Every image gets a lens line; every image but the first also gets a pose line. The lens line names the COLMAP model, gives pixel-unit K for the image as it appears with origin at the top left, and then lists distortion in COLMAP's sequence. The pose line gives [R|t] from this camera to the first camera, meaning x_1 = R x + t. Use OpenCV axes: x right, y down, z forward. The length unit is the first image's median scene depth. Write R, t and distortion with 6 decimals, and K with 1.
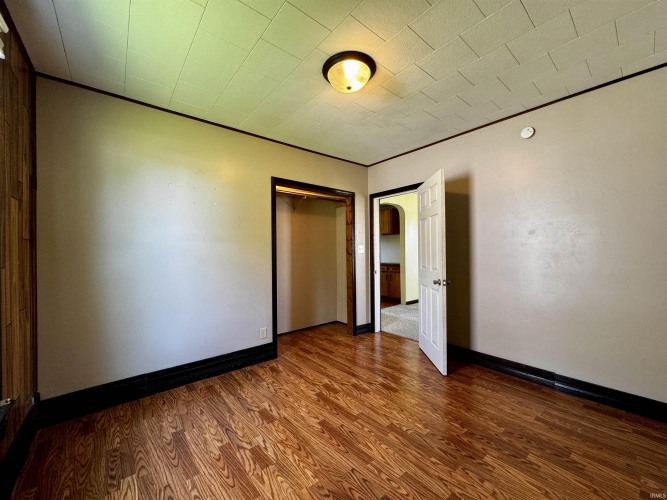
lens RADIAL K [[265.0, 0, 333.5], [0, 265.0, 250.0], [0, 0, 1]] dist [-0.001265, 0.000081]
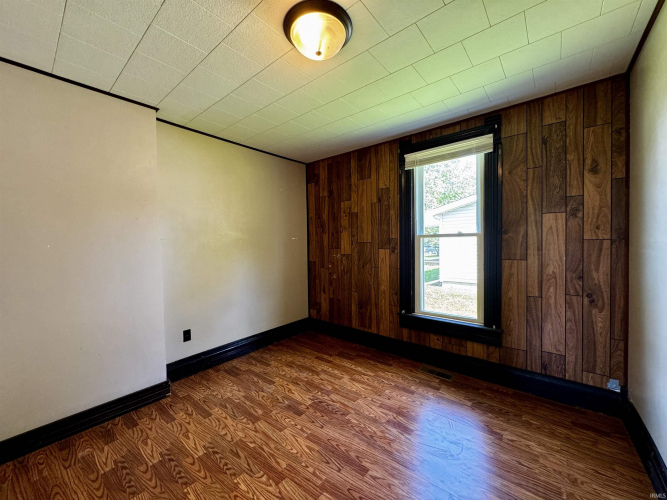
lens RADIAL K [[265.0, 0, 333.5], [0, 265.0, 250.0], [0, 0, 1]] dist [-0.001265, 0.000081]
pose [[-0.983468, 0.030966, -0.178414, 0.197391], [0.028672, 0.999470, 0.015422, -0.049157], [0.178797, 0.010052, -0.983835, 2.016794]]
